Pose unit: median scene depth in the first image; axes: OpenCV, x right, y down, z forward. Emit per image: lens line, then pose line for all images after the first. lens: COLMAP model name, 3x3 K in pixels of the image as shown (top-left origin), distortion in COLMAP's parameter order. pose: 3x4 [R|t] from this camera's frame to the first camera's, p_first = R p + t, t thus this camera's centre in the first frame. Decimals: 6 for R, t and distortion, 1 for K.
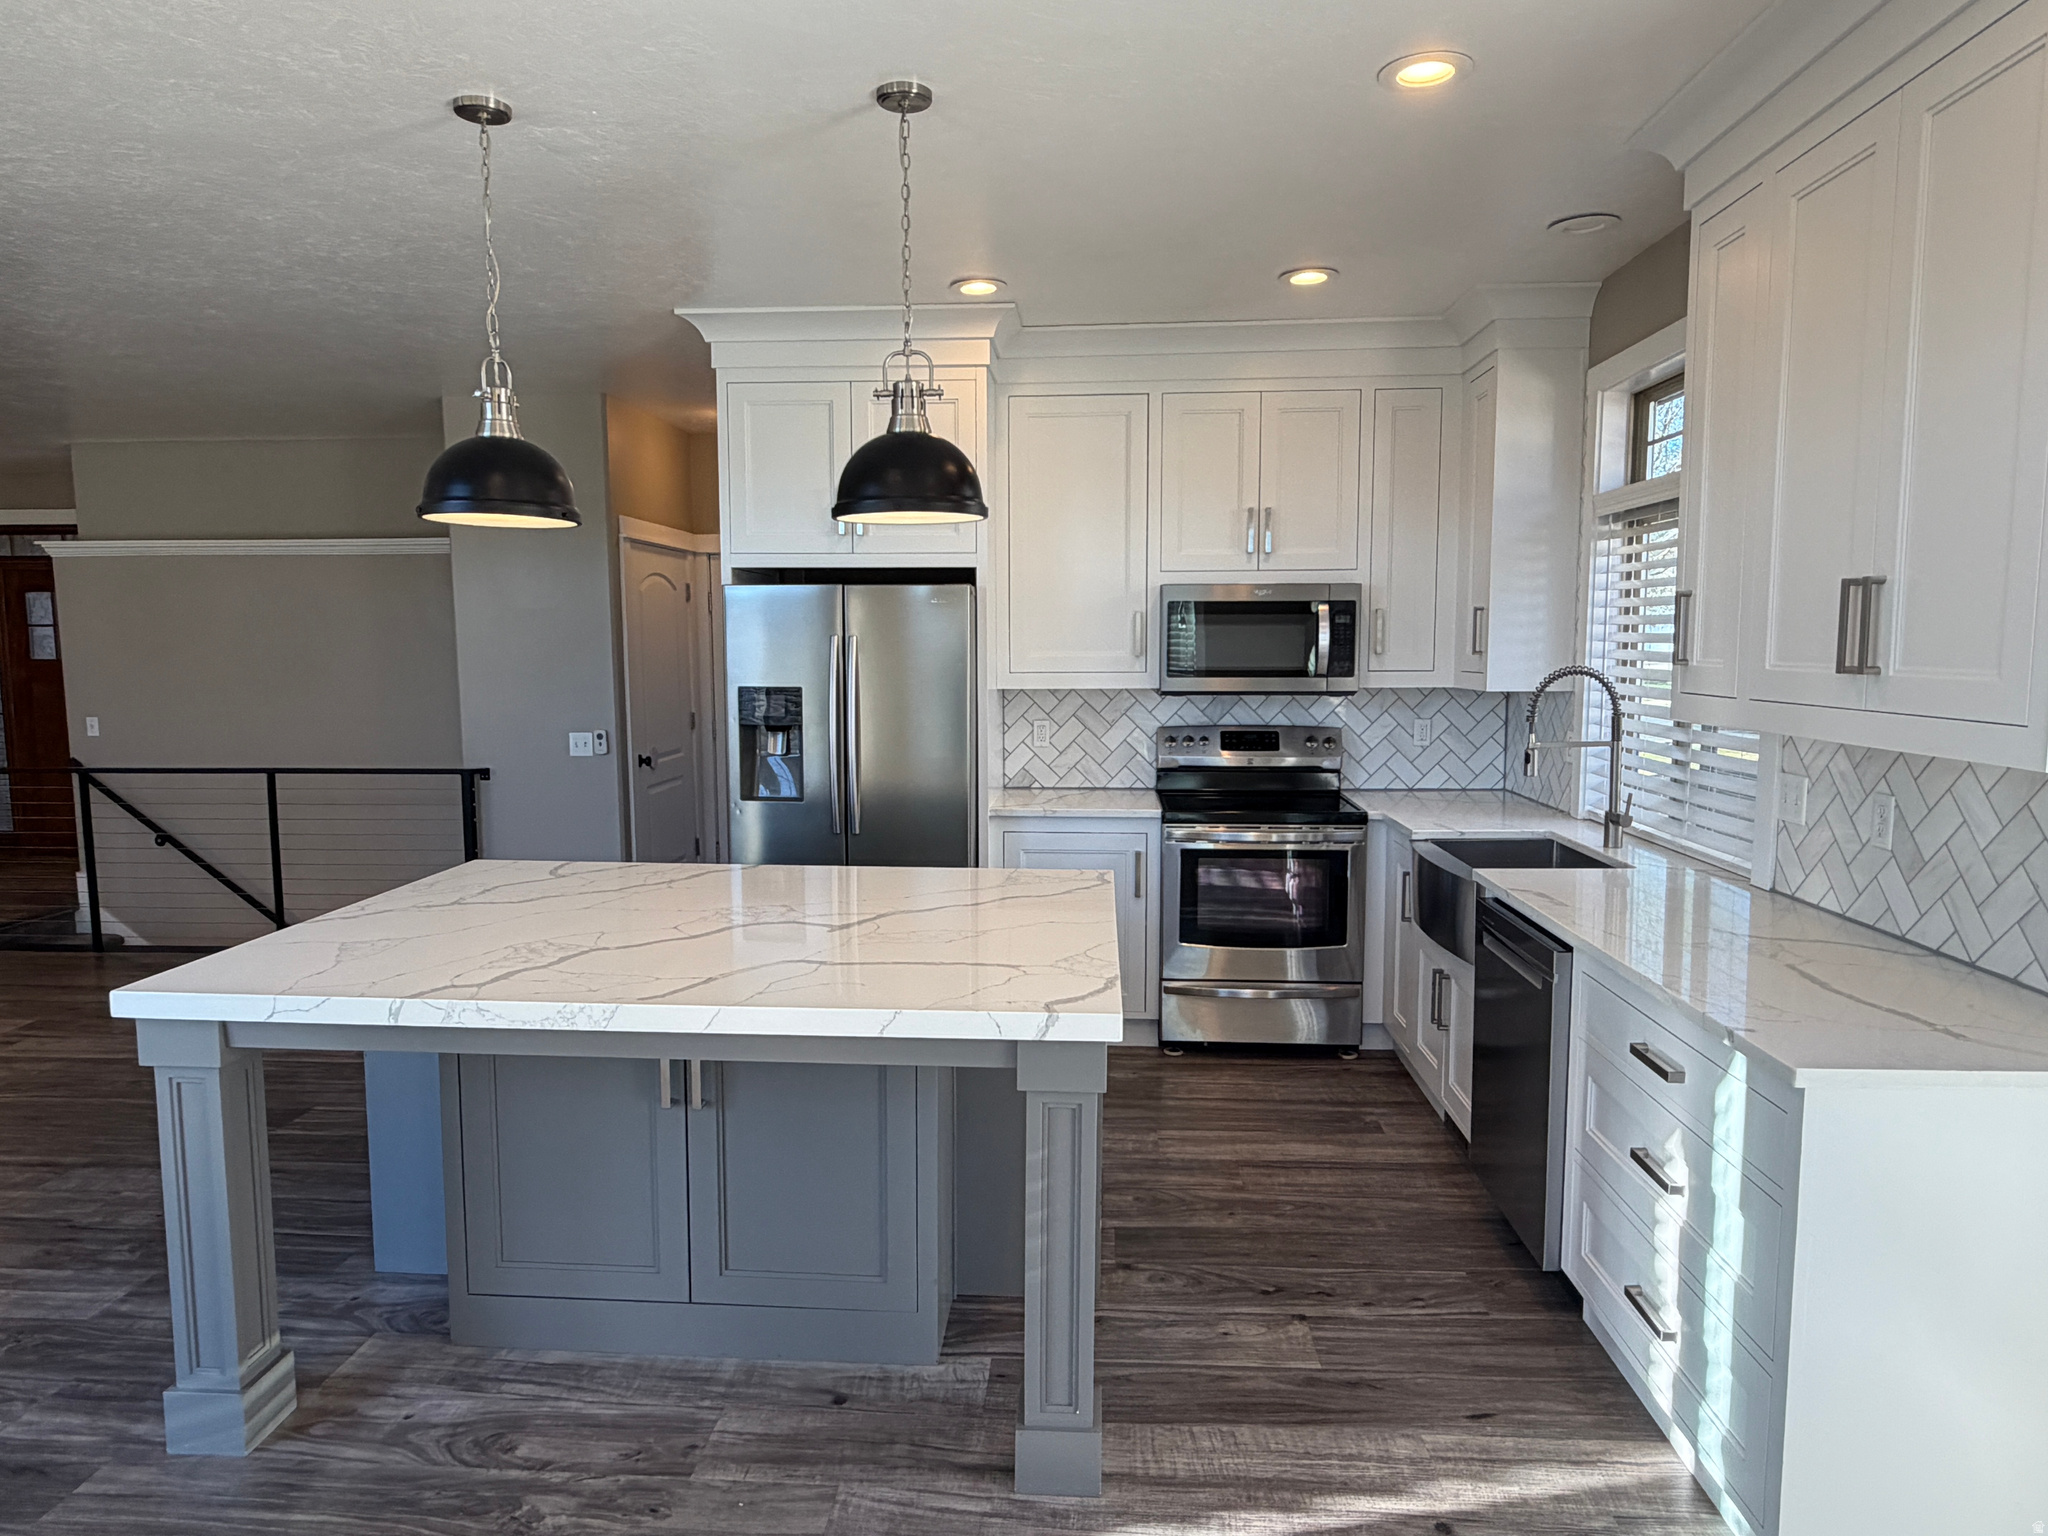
lens RADIAL K [[1302.6, 0, 1024.0], [0, 1302.6, 768.0], [0, 0, 1]] dist [0.000559, 0.000244]
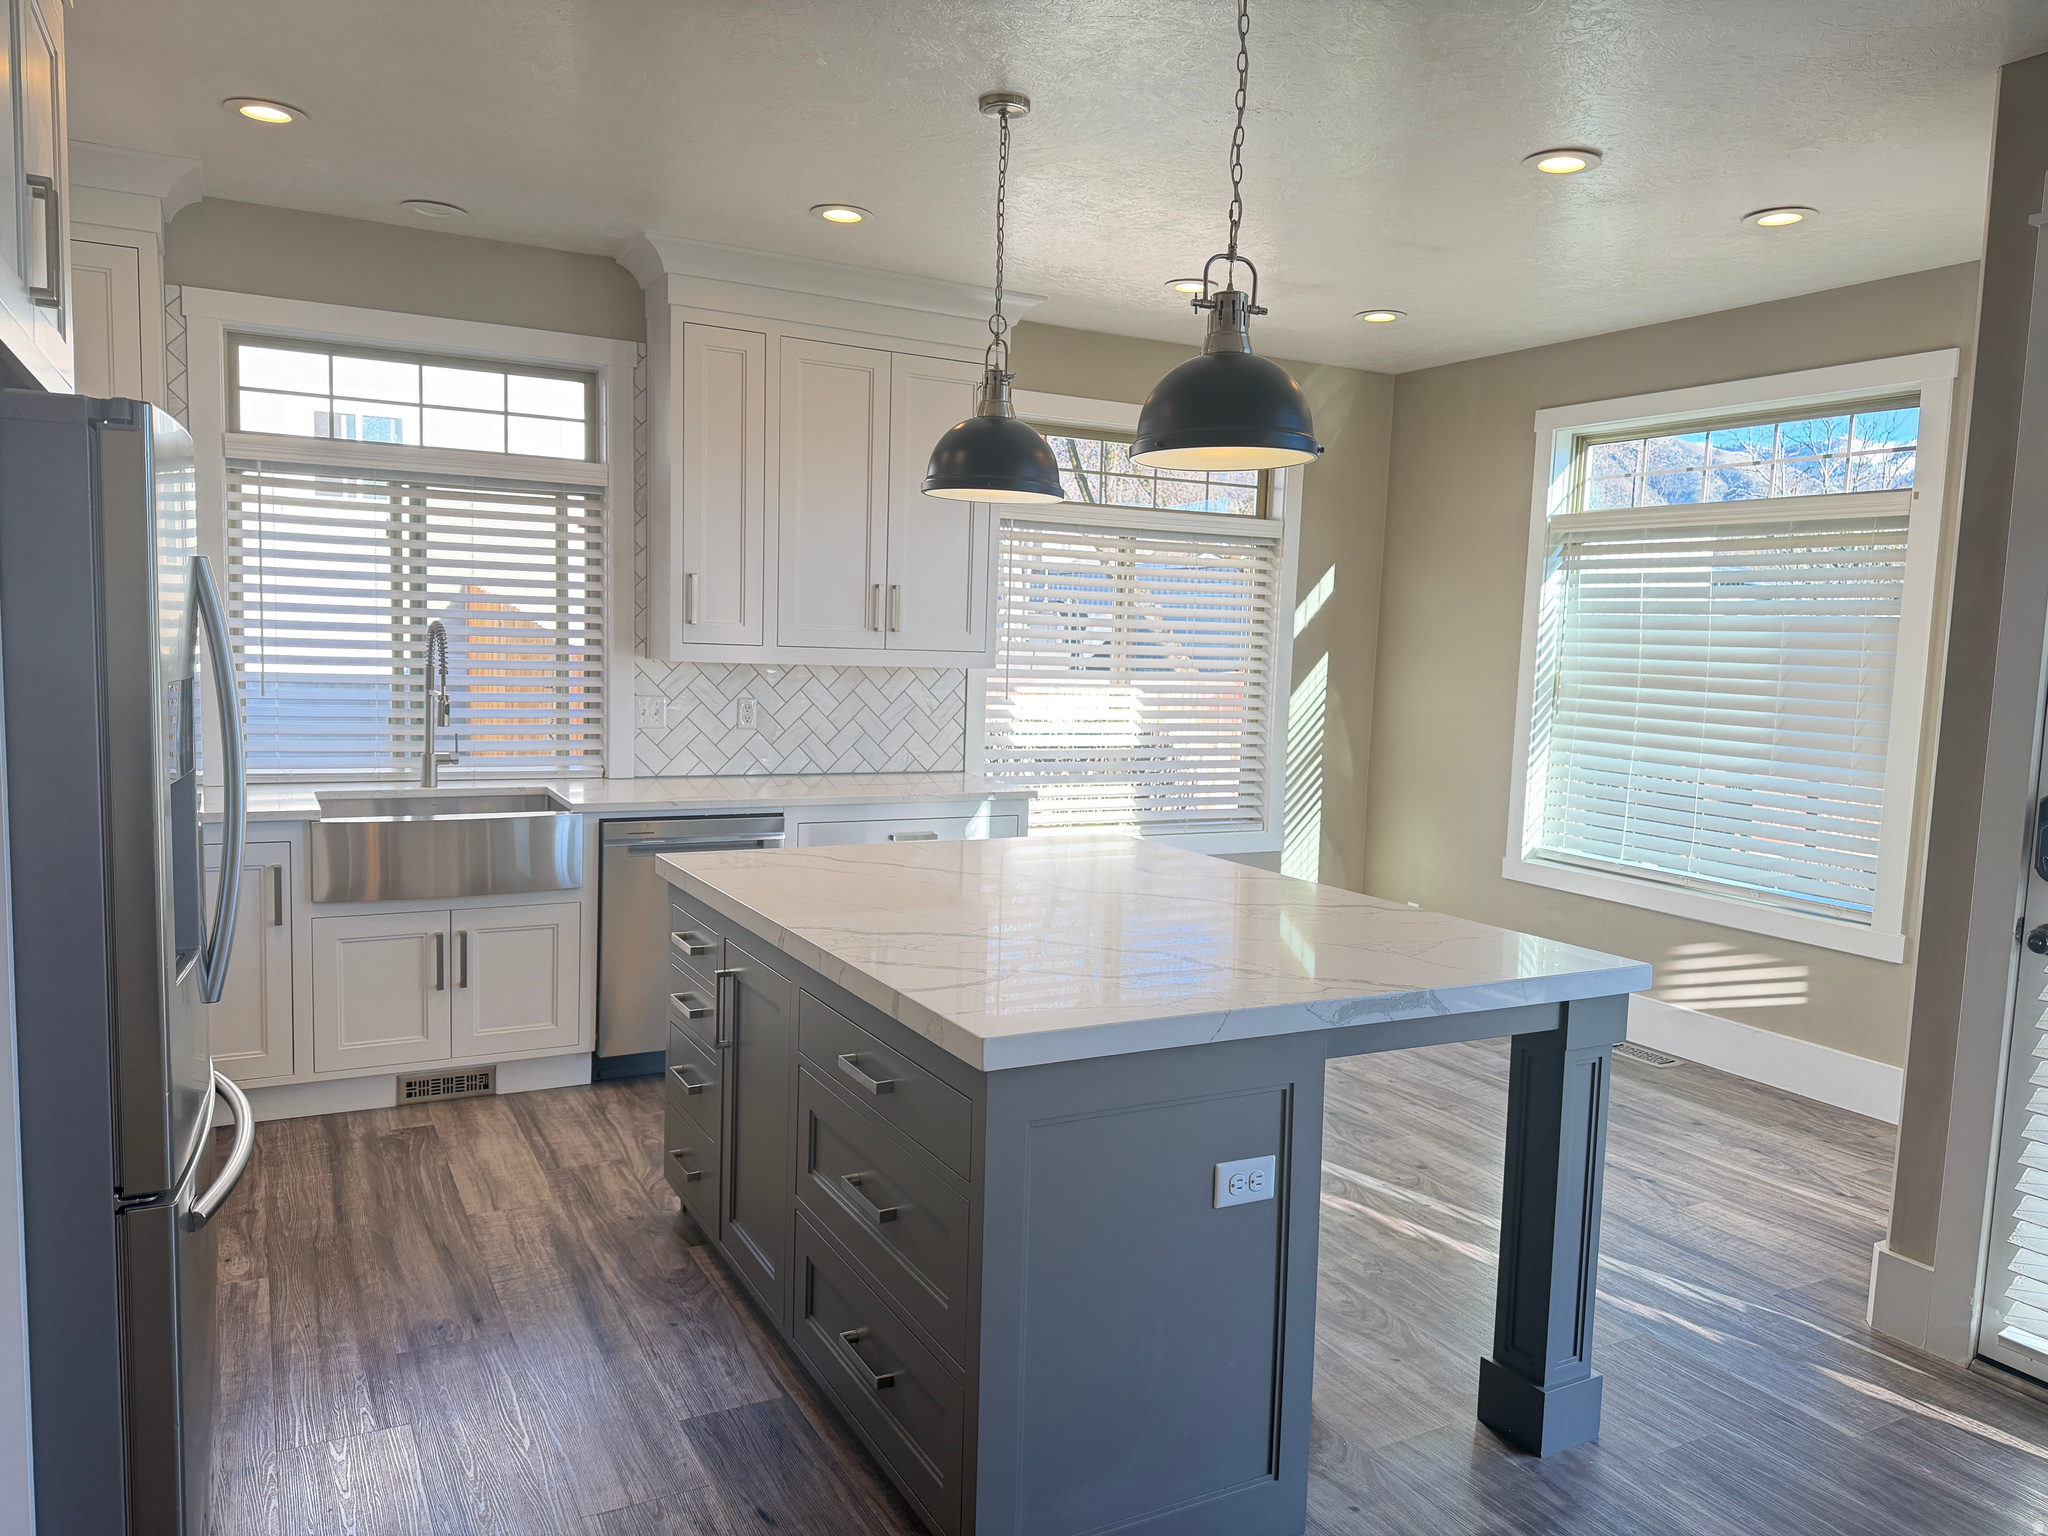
lens RADIAL K [[1437.3, 0, 1024.0], [0, 1437.3, 768.0], [0, 0, 1]] dist [0.054652, -0.096099]
pose [[-0.530472, -0.094447, 0.842425, -0.795333], [0.052774, 0.988167, 0.144019, -0.098783], [-0.846058, 0.120856, -0.519210, 1.145102]]
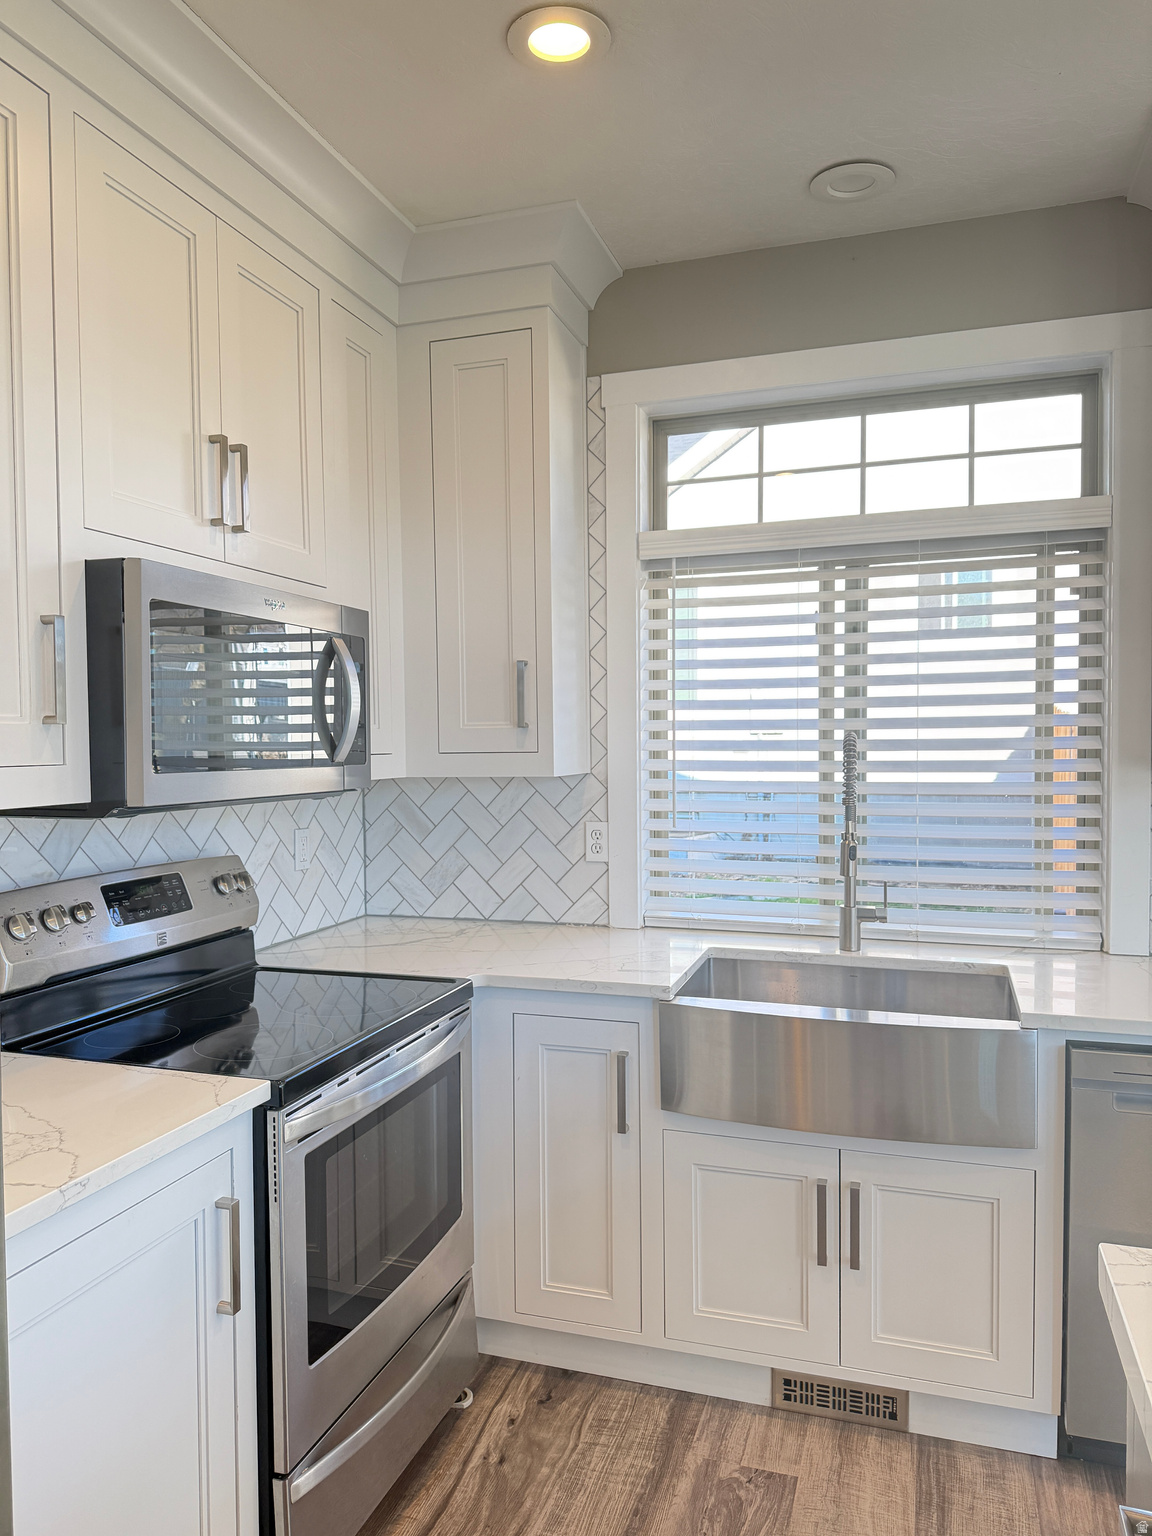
lens RADIAL K [[1077.9, 0, 565.6], [0, 1077.9, 772.2], [0, 0, 1]] dist [0.054652, -0.096099]
pose [[0.252442, -0.027266, 0.967228, -0.245112], [0.103228, 0.994657, 0.001097, -0.068273], [-0.962090, 0.099568, 0.253907, 0.937300]]
